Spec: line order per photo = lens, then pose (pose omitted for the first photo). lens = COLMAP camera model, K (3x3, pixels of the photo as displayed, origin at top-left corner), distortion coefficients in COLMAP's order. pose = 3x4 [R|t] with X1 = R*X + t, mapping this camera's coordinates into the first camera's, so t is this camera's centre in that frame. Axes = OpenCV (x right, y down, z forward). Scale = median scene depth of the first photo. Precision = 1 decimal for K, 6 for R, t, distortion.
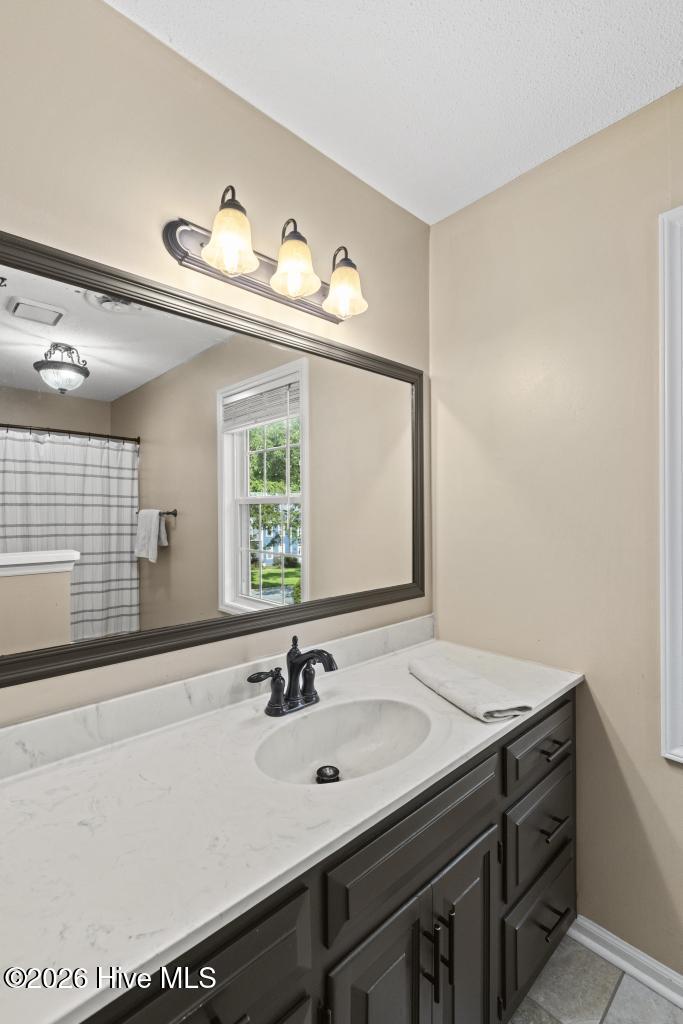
lens RADIAL K [[457.8, 0, 310.8], [0, 457.8, 504.6], [0, 0, 1]] dist [0.000148, -0.000771]
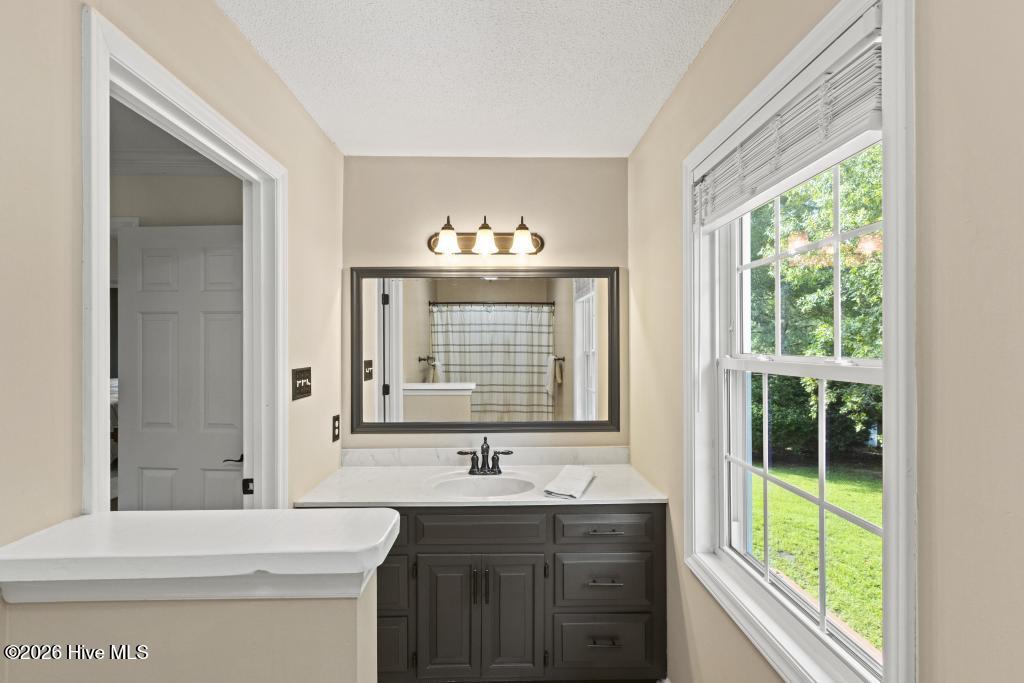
lens RADIAL K [[457.8, 0, 508.3], [0, 457.8, 344.7], [0, 0, 1]] dist [0.000148, -0.000771]
pose [[0.759211, 0.001242, -0.650844, 0.457975], [0.007307, 0.999919, 0.010431, -0.039424], [0.650804, -0.012675, 0.759140, -0.131218]]
